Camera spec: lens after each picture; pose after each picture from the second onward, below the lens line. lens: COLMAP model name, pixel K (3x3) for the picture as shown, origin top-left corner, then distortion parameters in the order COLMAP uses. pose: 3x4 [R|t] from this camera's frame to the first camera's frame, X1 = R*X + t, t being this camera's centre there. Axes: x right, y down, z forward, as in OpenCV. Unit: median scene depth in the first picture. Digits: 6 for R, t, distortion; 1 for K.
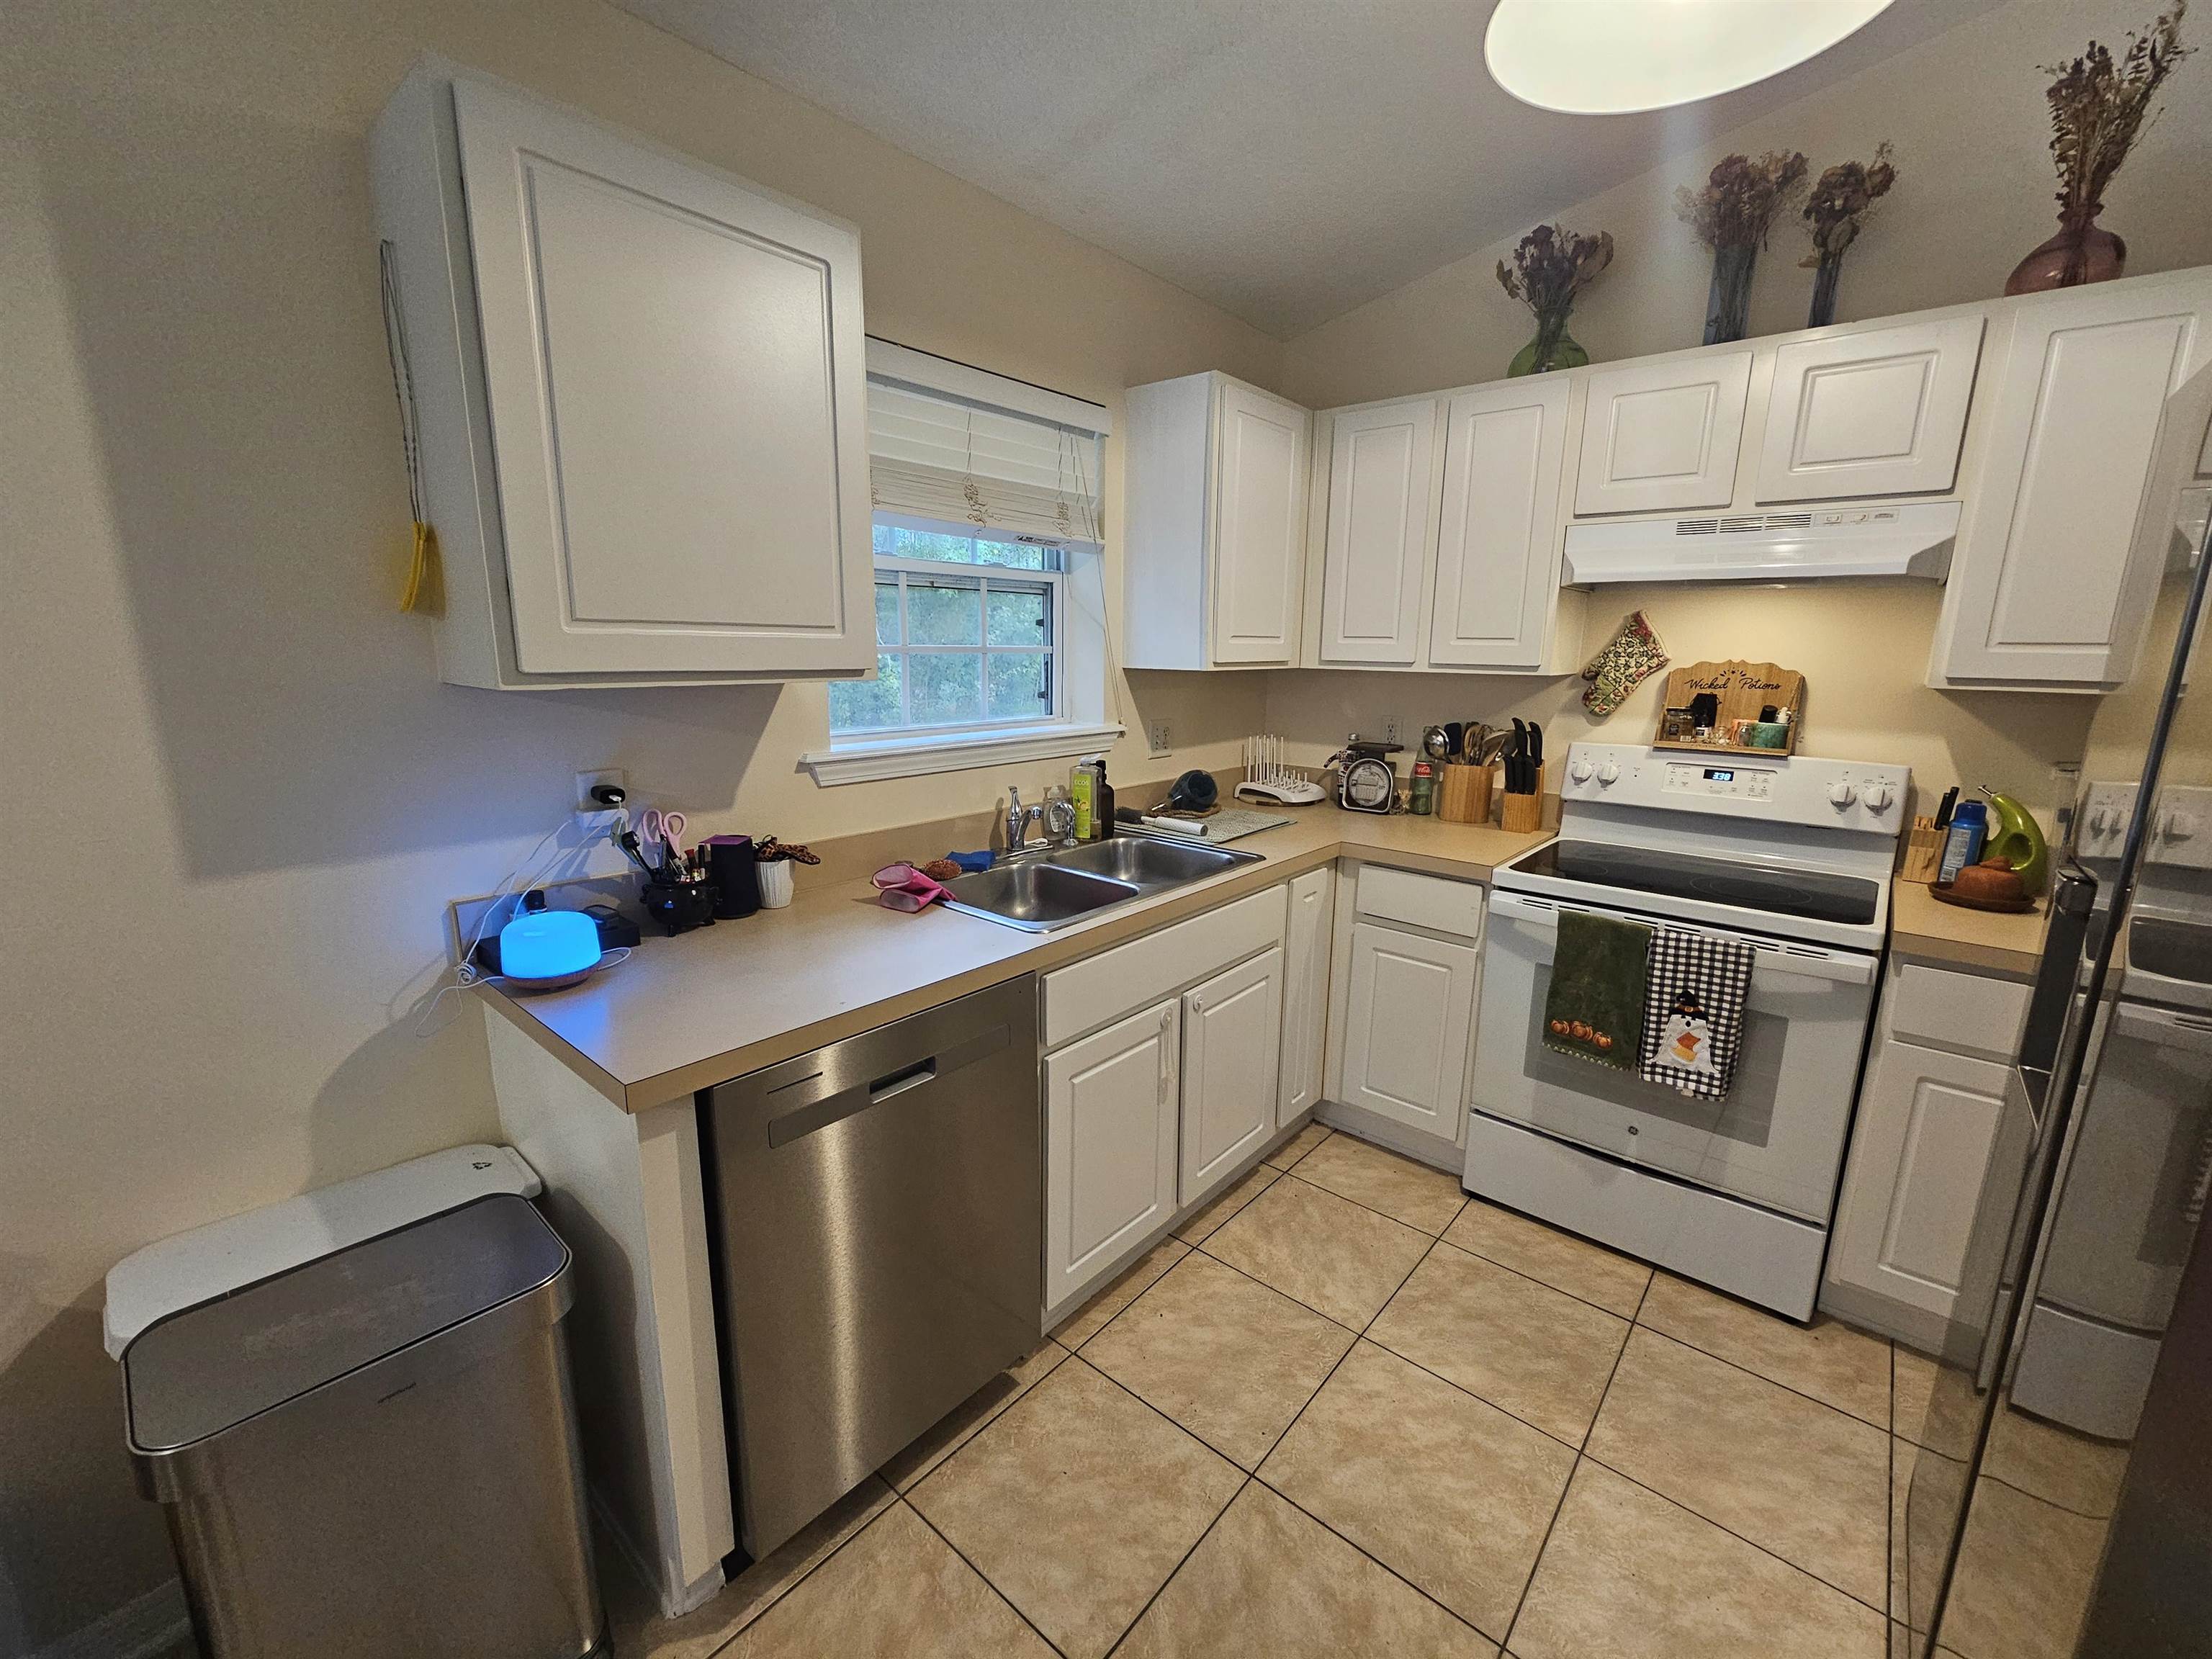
lens RADIAL K [[907.4, 0, 1115.3], [0, 907.4, 836.7], [0, 0, 1]] dist [-0.001602, -0.000432]
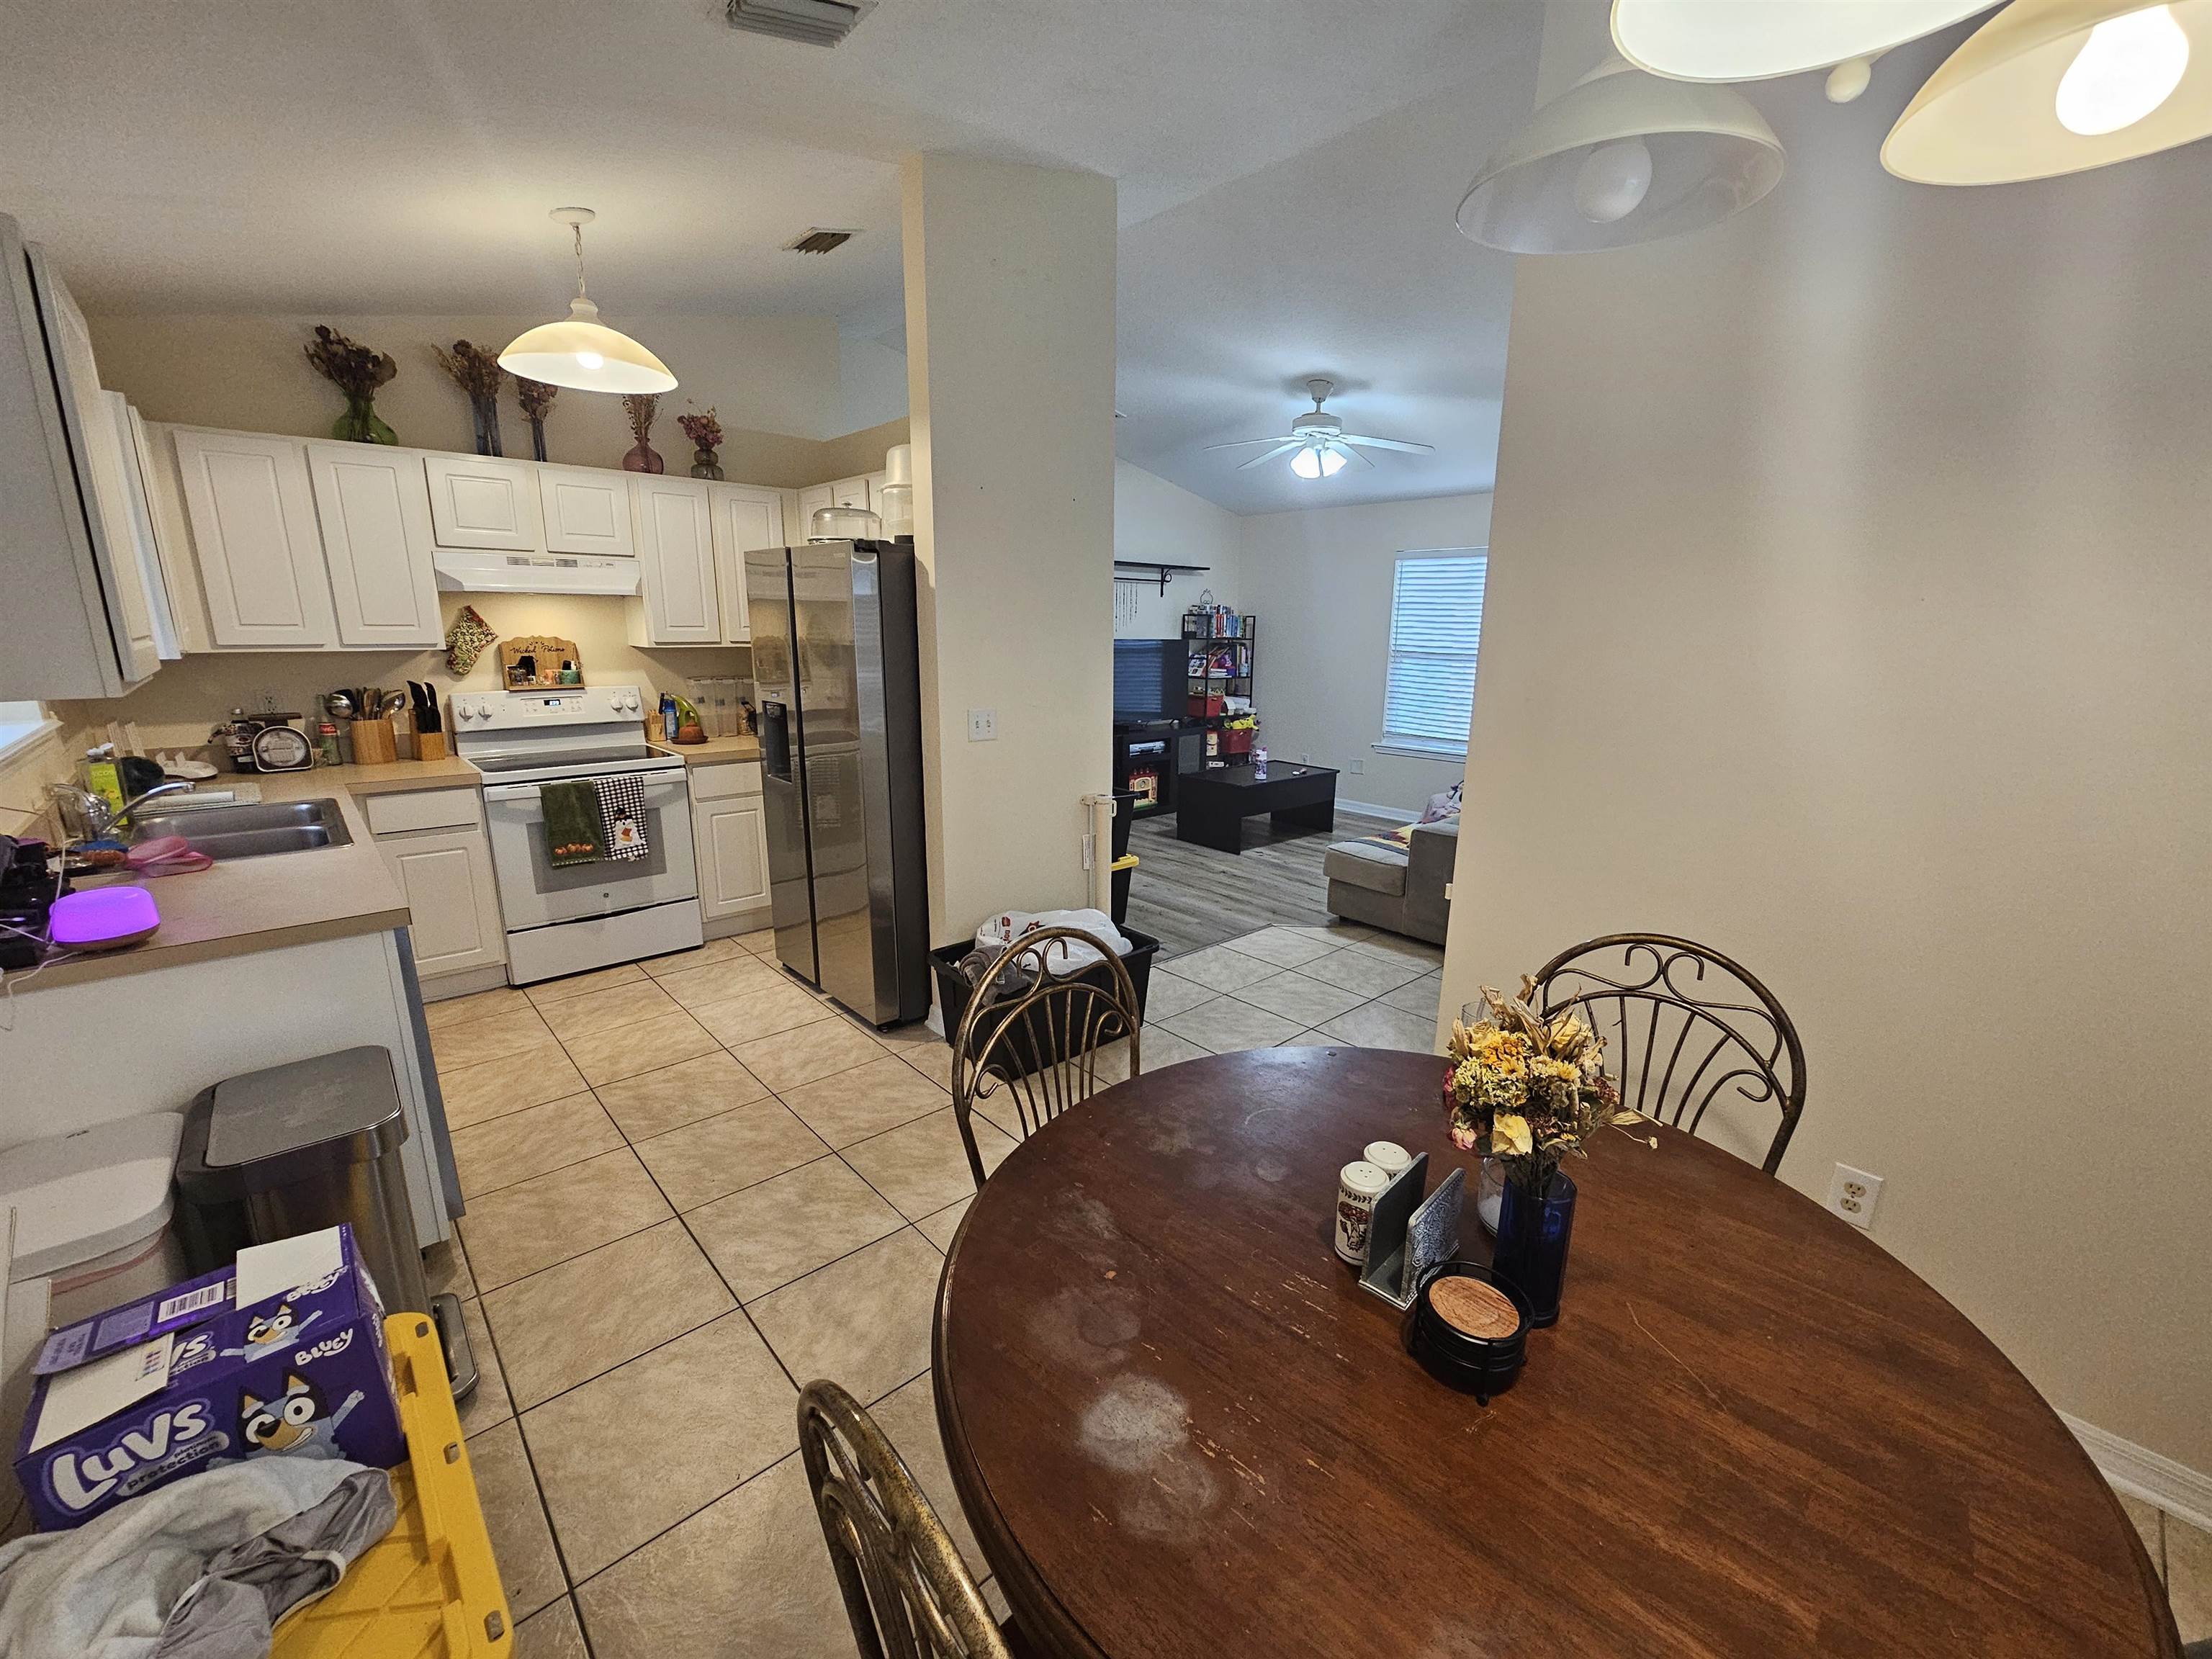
lens RADIAL K [[907.4, 0, 1115.3], [0, 907.4, 836.7], [0, 0, 1]] dist [-0.001602, -0.000432]
pose [[0.125217, -0.243332, 0.961827, -0.980895], [0.197728, 0.956129, 0.216149, 0.016345], [-0.972226, 0.163115, 0.167837, -0.311664]]
